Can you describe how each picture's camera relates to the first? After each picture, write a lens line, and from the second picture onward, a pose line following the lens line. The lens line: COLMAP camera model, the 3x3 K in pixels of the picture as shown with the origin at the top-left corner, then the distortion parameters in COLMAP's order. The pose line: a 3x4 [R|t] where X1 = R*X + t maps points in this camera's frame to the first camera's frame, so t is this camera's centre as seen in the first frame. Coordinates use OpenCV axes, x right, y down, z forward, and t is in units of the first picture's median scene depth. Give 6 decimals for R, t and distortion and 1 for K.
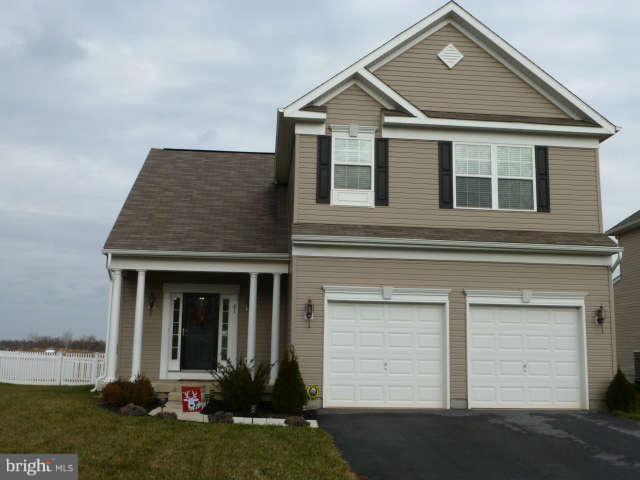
lens RADIAL K [[480.3, 0, 320.0], [0, 480.3, 240.0], [0, 0, 1]] dist [-0.013120, -0.002325]
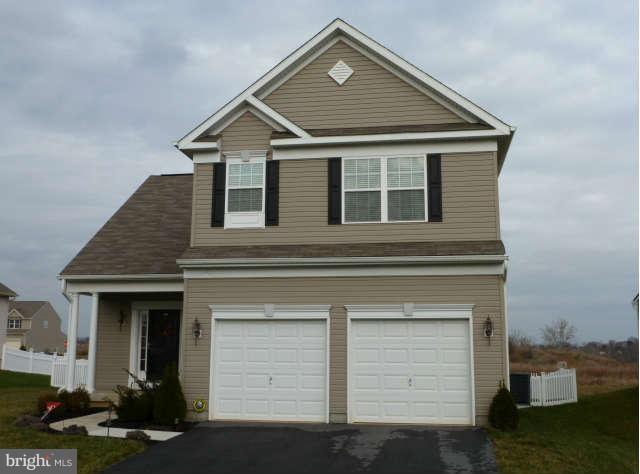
lens RADIAL K [[509.8, 0, 320.0], [0, 509.8, 237.0], [0, 0, 1]] dist [-0.009408, -0.002165]
pose [[0.980824, -0.057175, -0.186319, 0.429711], [0.053924, 0.998292, -0.022475, -0.016608], [0.187285, 0.011997, 0.982232, -0.062992]]
